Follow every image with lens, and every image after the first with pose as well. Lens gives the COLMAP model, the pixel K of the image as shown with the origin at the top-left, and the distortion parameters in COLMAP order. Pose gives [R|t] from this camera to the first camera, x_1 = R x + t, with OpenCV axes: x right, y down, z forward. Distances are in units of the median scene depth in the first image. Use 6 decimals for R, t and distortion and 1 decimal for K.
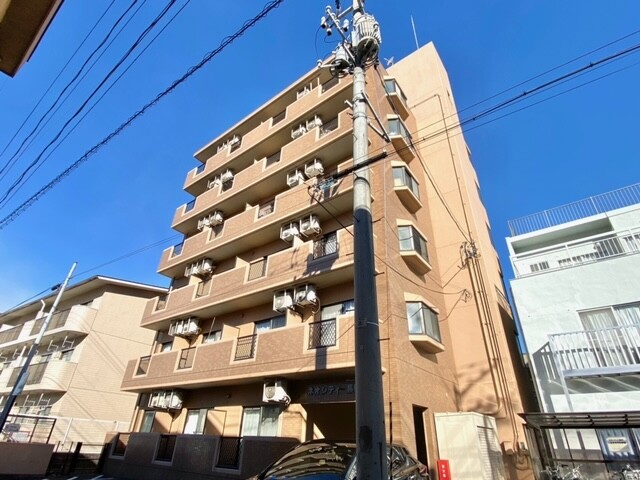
lens RADIAL K [[338.8, 0, 317.8], [0, 338.8, 241.6], [0, 0, 1]] dist [0.004244, -0.013508]
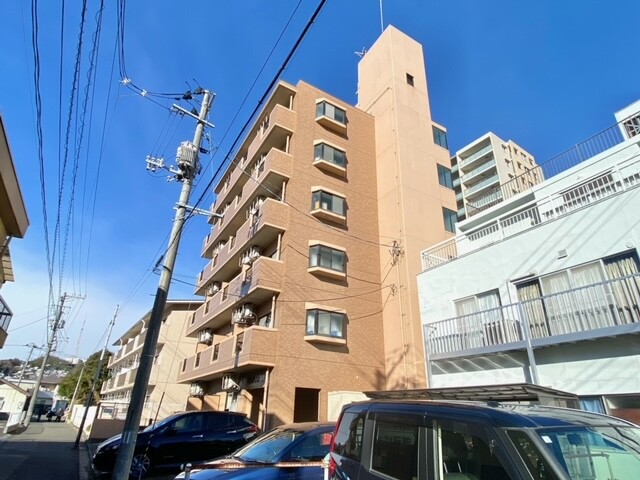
lens RADIAL K [[359.1, 0, 322.2], [0, 359.1, 250.1], [0, 0, 1]] dist [-0.001282, -0.000088]
pose [[0.933735, -0.161890, -0.319267, 0.817109], [0.192820, 0.978906, 0.067556, -0.129771], [0.301596, -0.124640, 0.945254, -0.243236]]
